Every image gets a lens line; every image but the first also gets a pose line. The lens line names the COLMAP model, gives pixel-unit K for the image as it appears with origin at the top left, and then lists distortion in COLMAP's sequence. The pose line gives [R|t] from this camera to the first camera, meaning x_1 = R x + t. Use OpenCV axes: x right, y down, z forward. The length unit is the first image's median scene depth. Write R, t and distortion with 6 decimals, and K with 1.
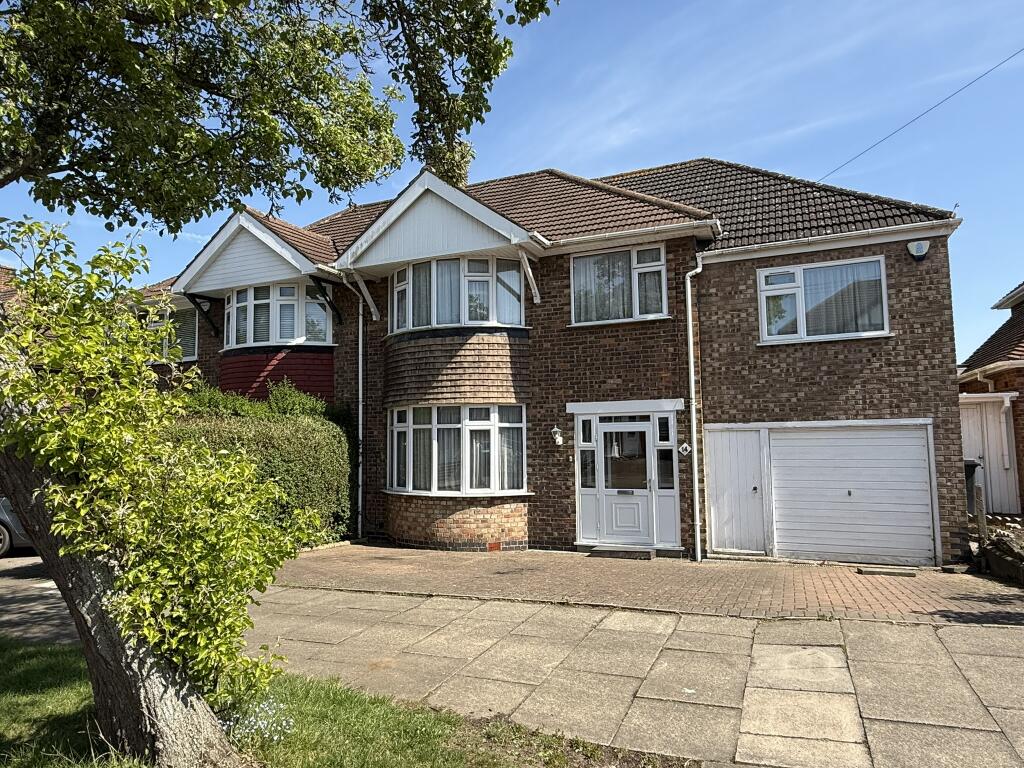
lens RADIAL K [[643.8, 0, 512.1], [0, 643.8, 365.1], [0, 0, 1]] dist [-0.001244, 0.000306]
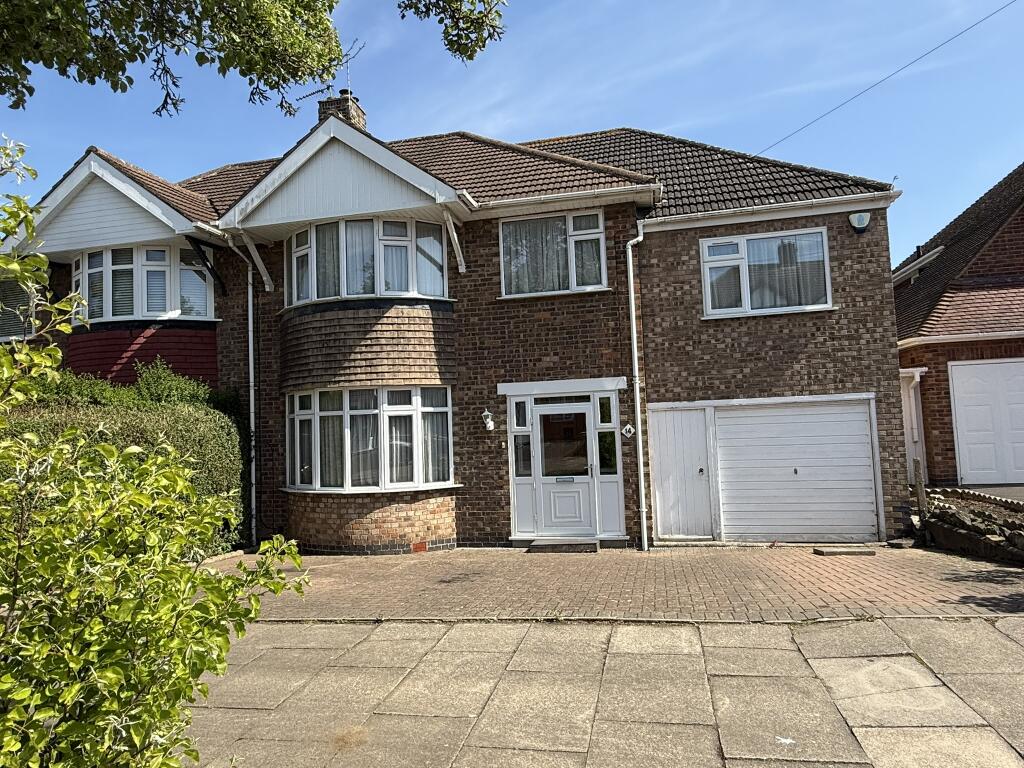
lens RADIAL K [[643.8, 0, 512.1], [0, 643.8, 365.1], [0, 0, 1]] dist [-0.001244, 0.000306]
pose [[0.982010, -0.008023, 0.188657, -0.067377], [0.004254, 0.999783, 0.020372, 0.015100], [-0.188780, -0.019203, 0.981832, 0.114783]]
